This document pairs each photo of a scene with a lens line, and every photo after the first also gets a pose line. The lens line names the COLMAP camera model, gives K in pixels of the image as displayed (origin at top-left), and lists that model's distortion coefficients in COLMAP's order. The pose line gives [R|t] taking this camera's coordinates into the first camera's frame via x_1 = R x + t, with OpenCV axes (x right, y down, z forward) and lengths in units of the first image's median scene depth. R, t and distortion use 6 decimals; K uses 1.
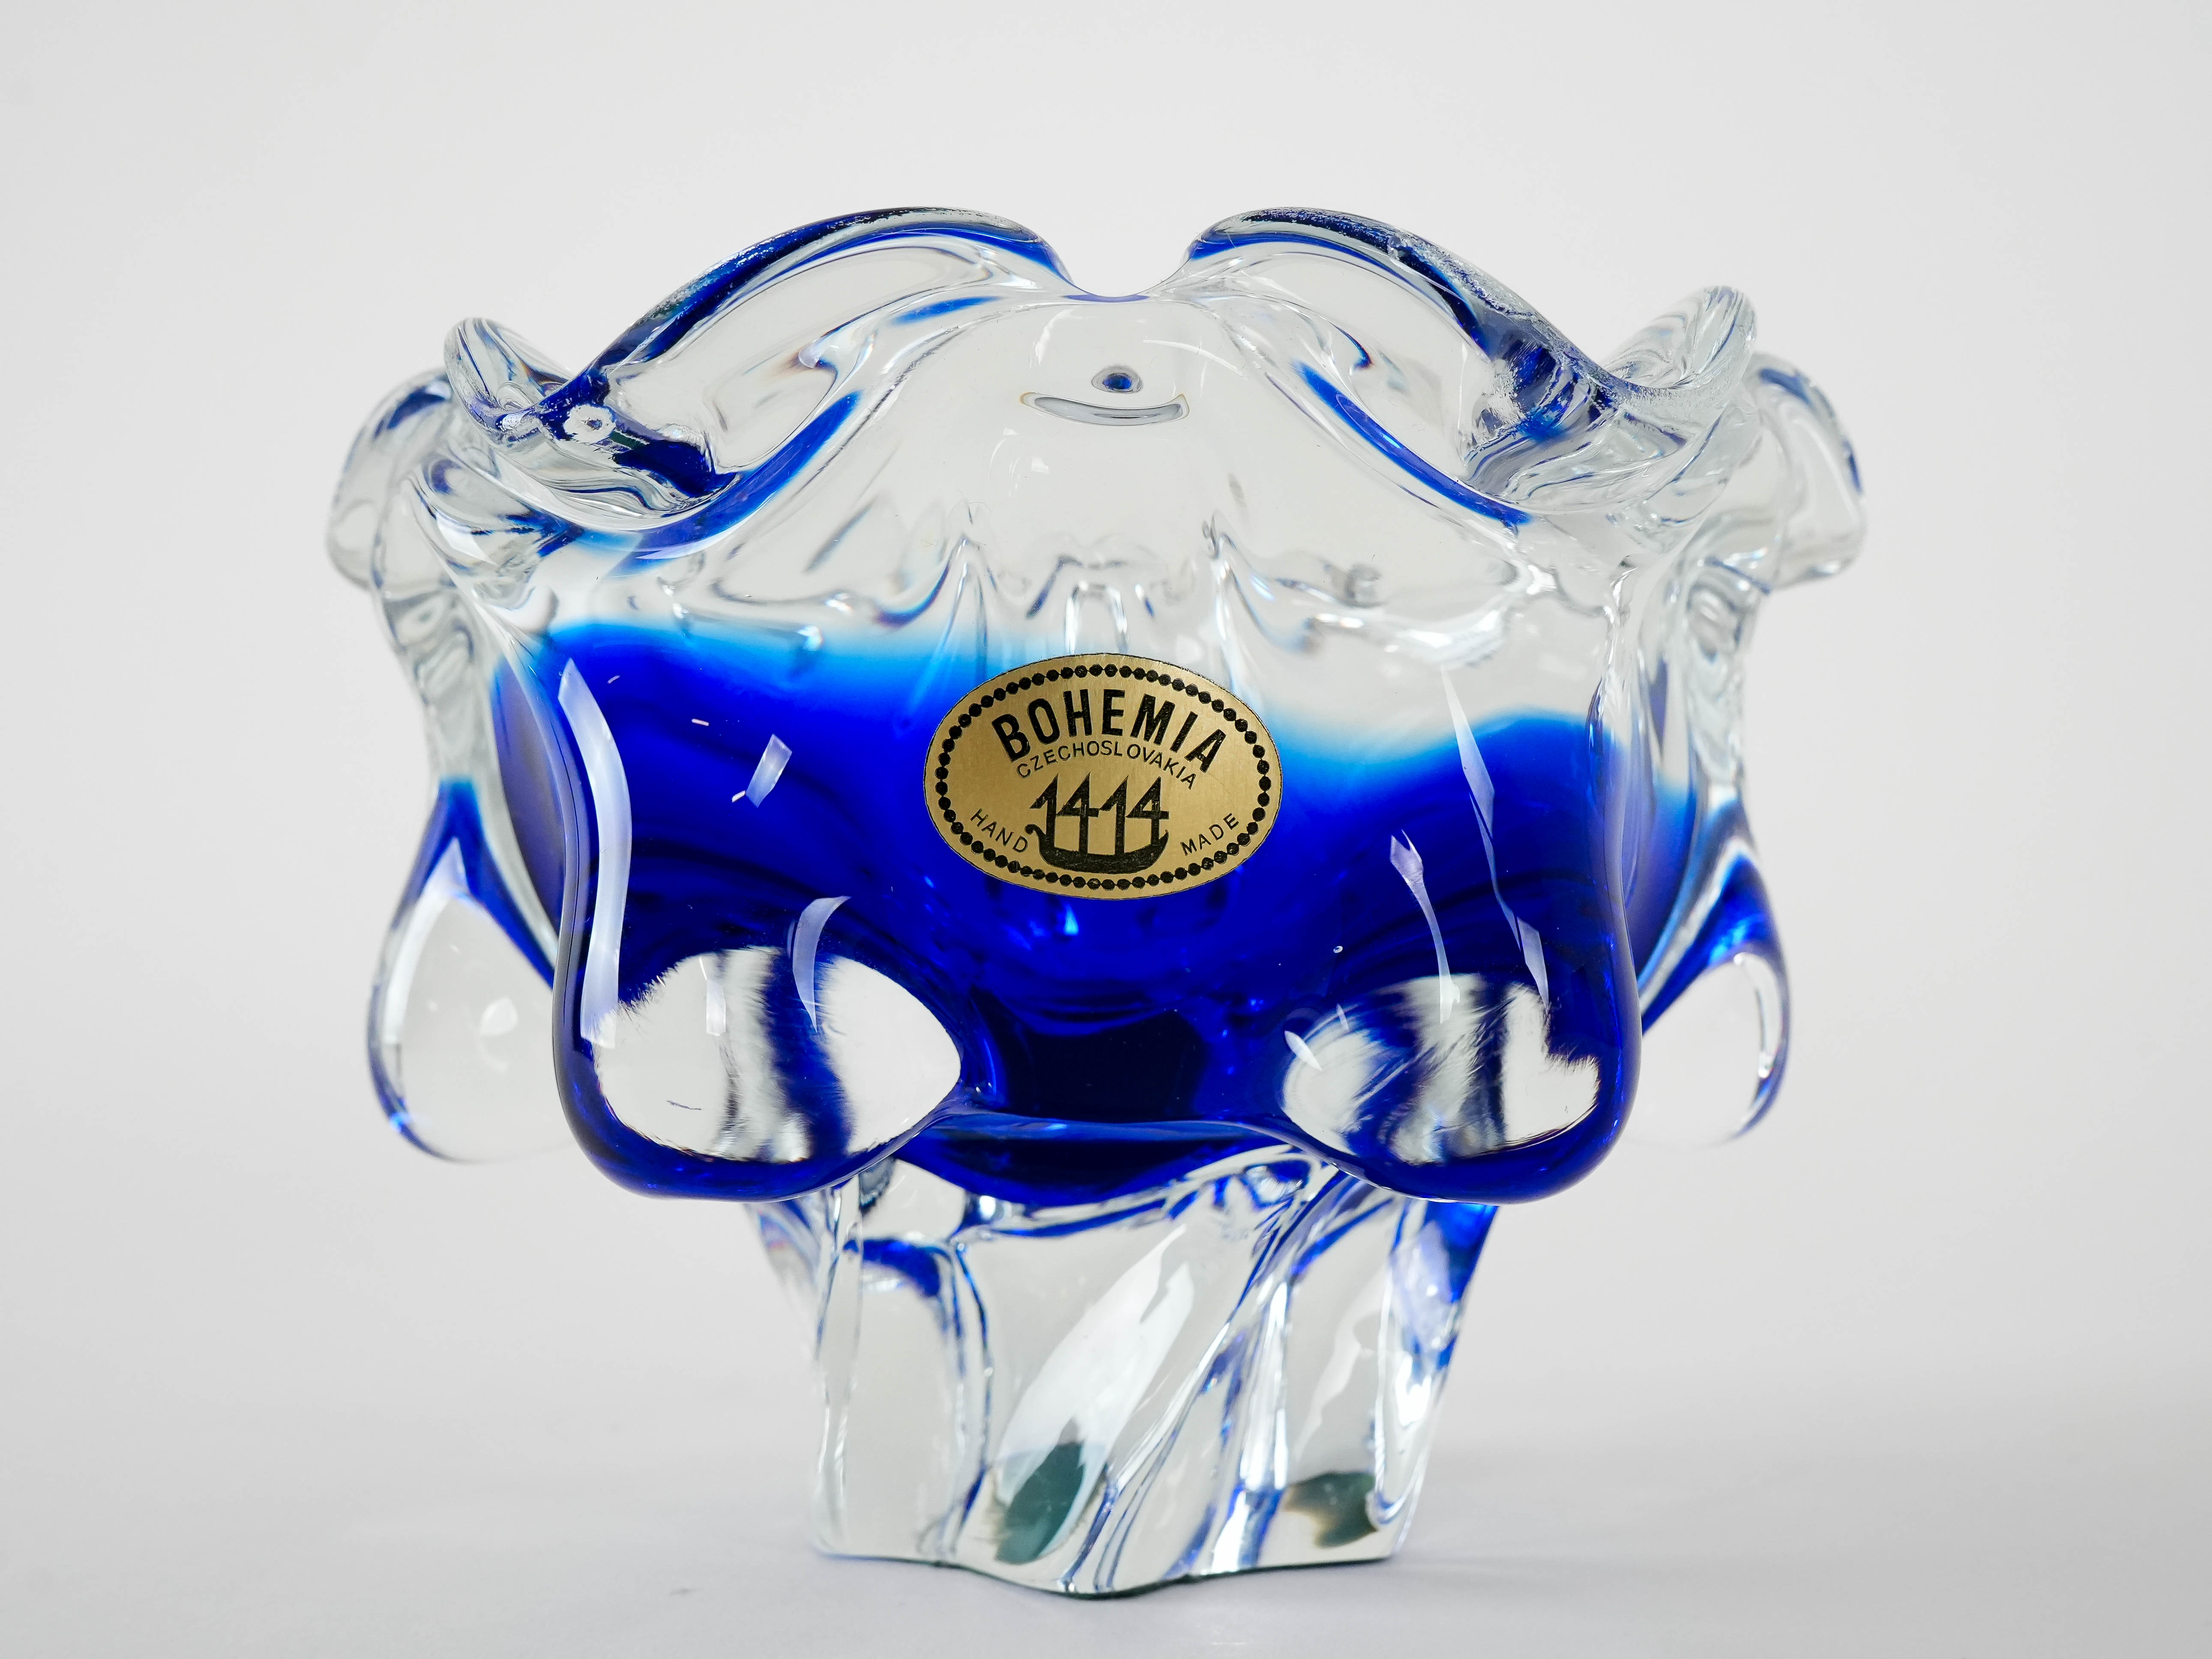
lens RADIAL K [[2278.1, 0, 1092.0], [0, 2278.1, 836.6], [0, 0, 1]] dist [-0.064728, 0.000000]
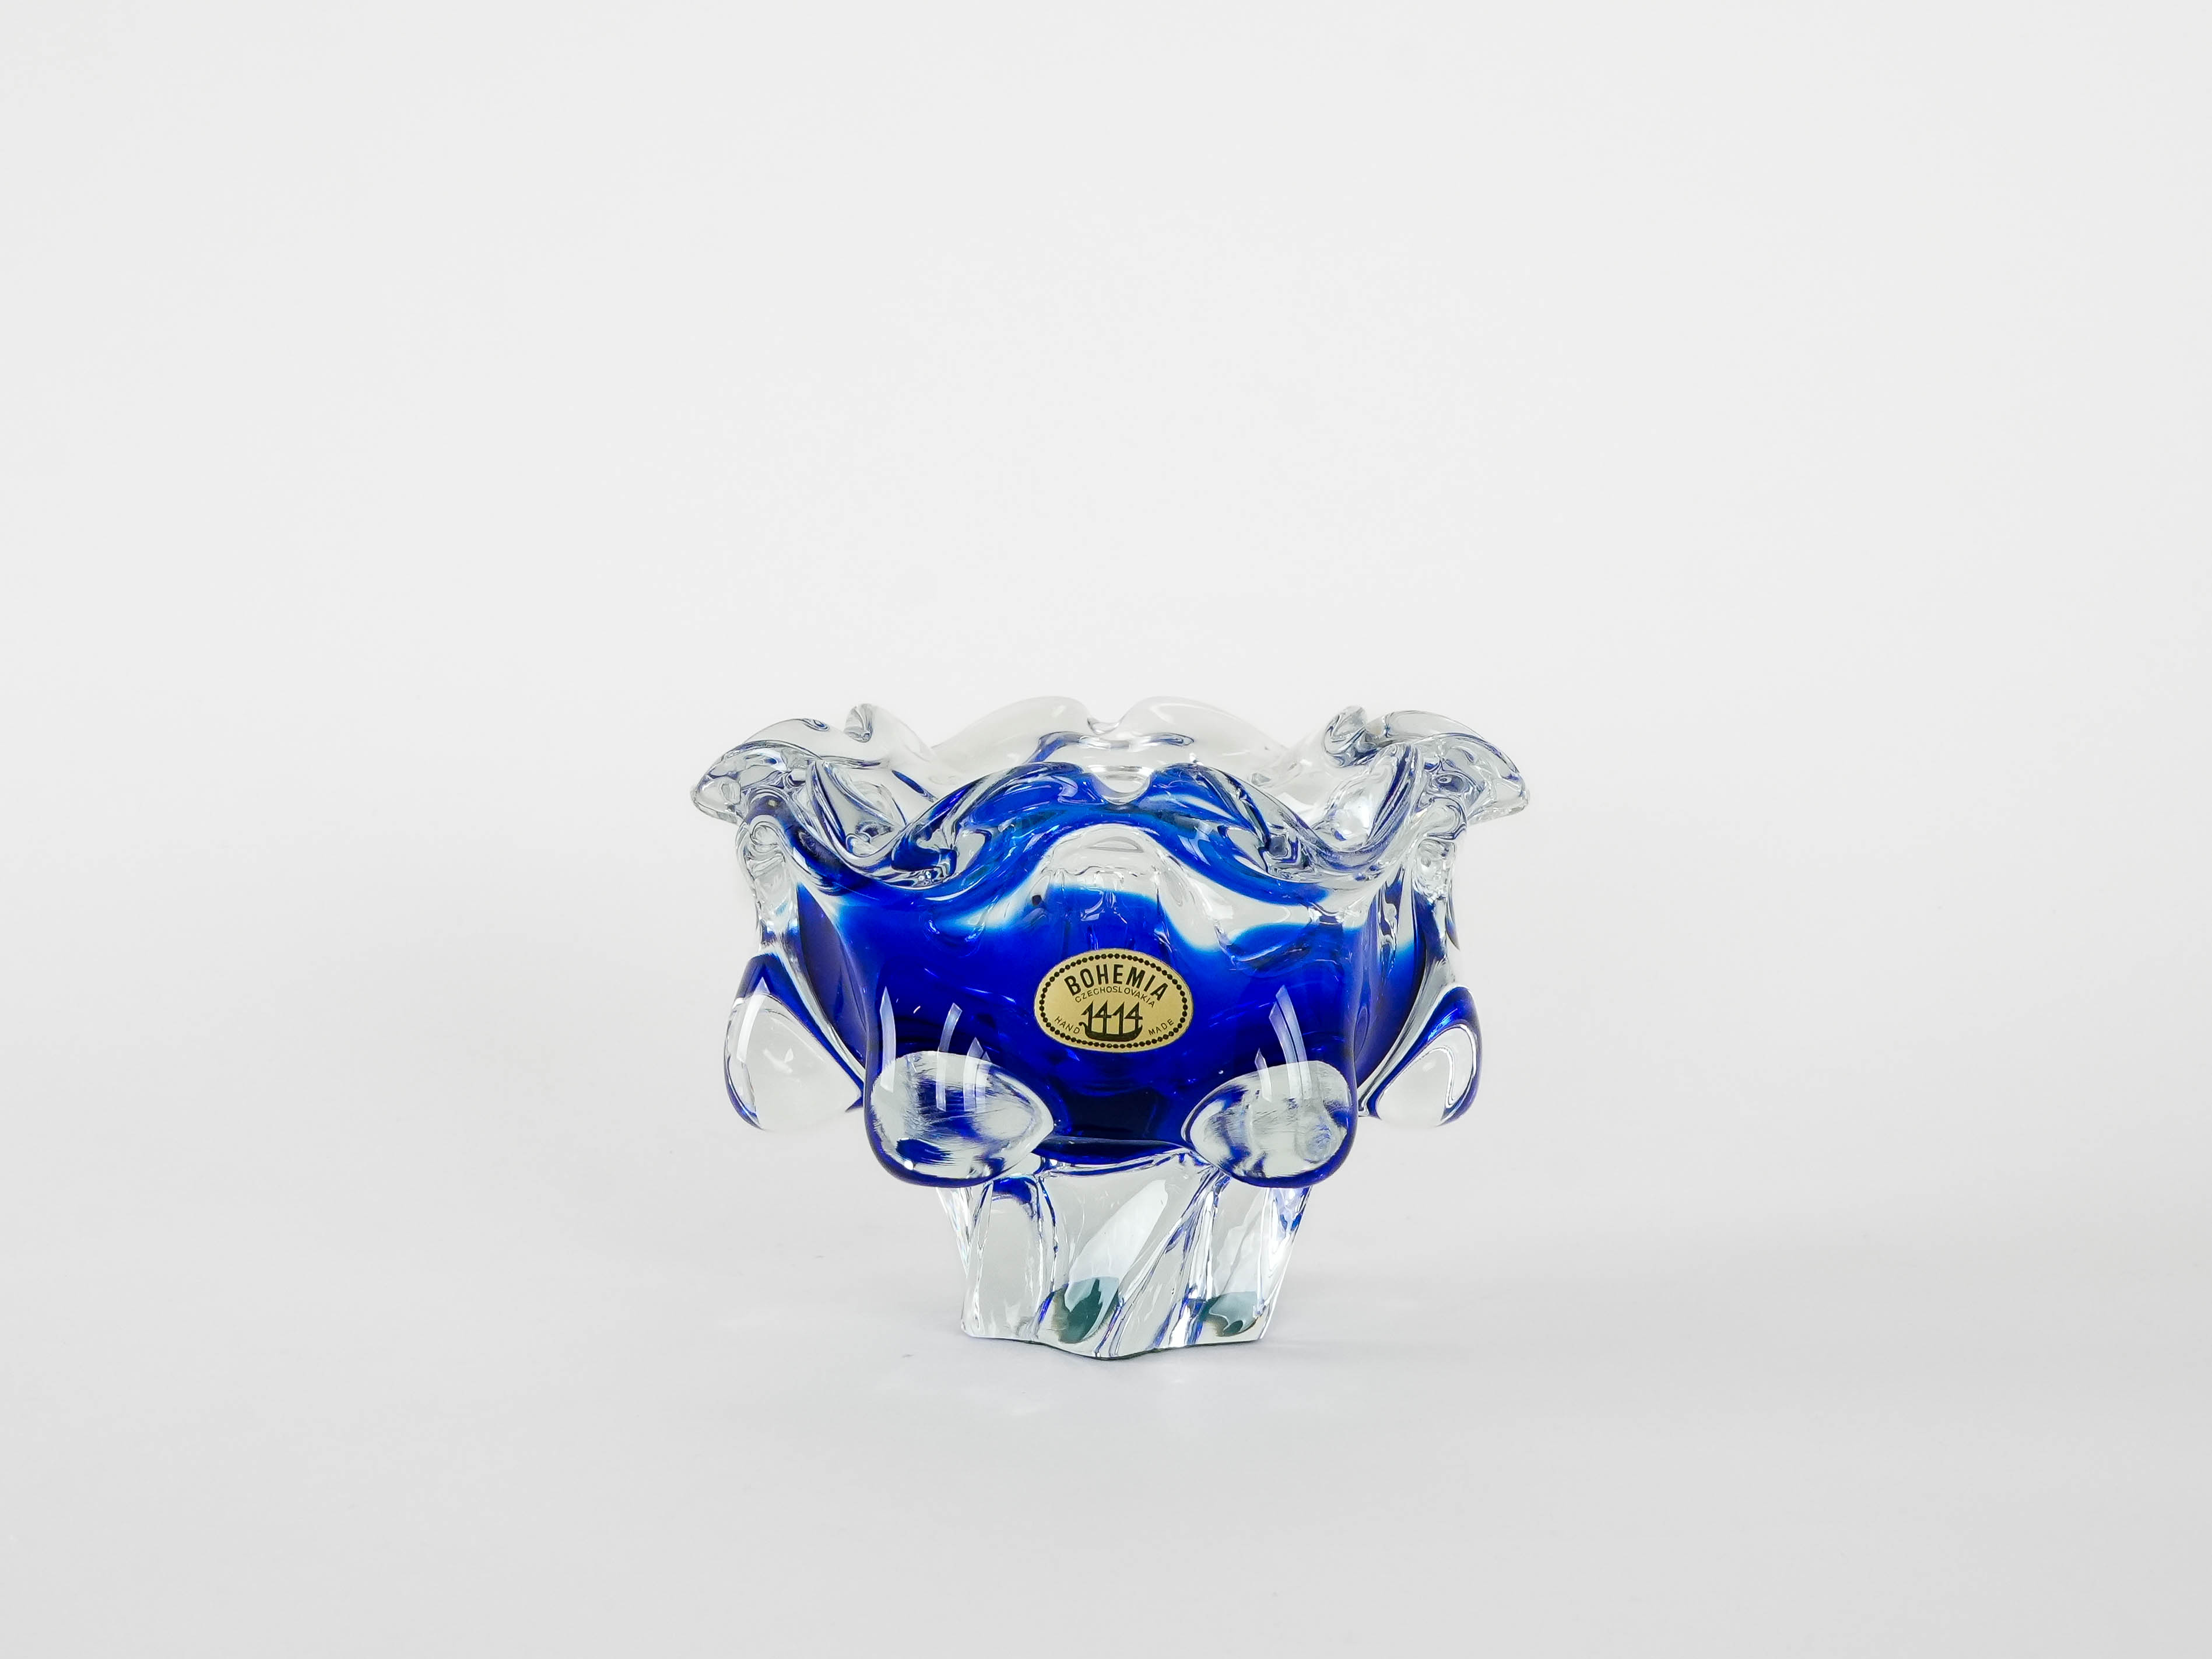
lens RADIAL K [[2271.7, 0, 1122.5], [0, 2271.7, 819.5], [0, 0, 1]] dist [0.040710, 0.000000]
pose [[0.999988, 0.004003, 0.002872, 0.006397], [-0.004265, 0.995188, 0.097892, -0.421158], [-0.002466, -0.097903, 0.995193, -1.198390]]
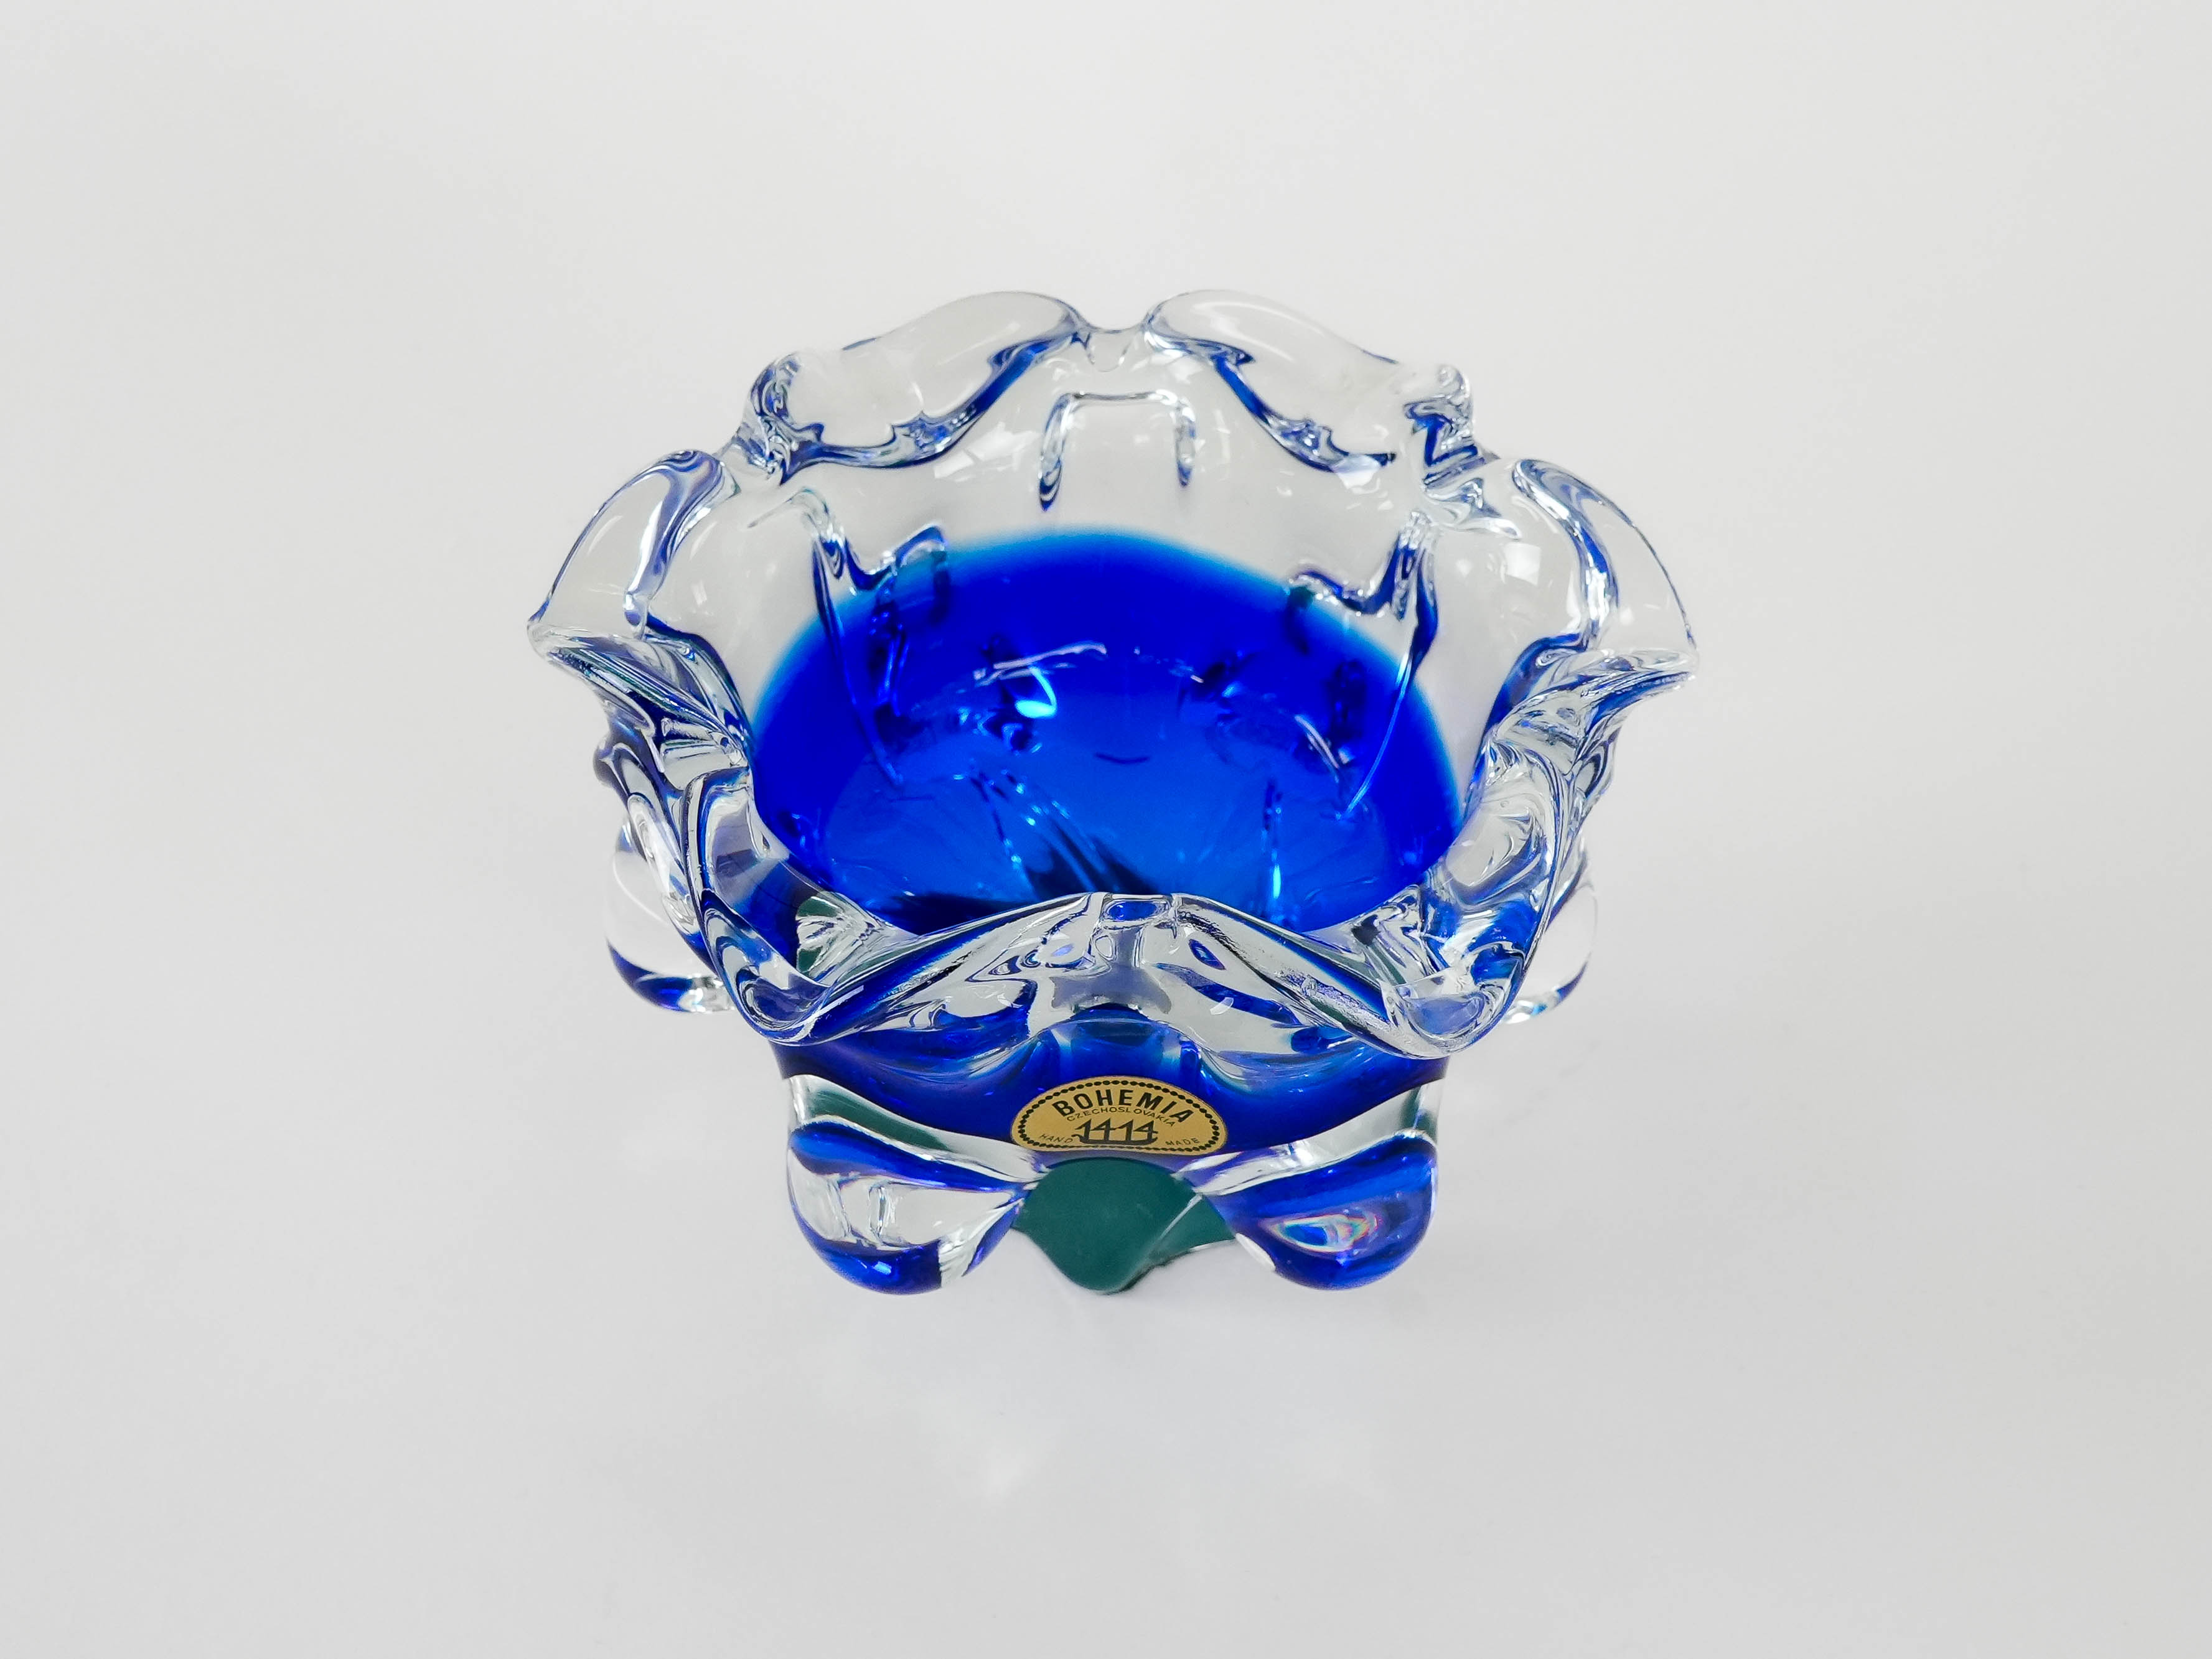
lens RADIAL K [[2359.5, 0, 1112.7], [0, 2359.5, 824.1], [0, 0, 1]] dist [-0.012480, 0.000000]
pose [[0.999894, 0.009446, 0.011075, -0.020742], [-0.014362, 0.764264, 0.644744, -1.290476], [-0.002374, -0.644835, 0.764318, -0.171215]]
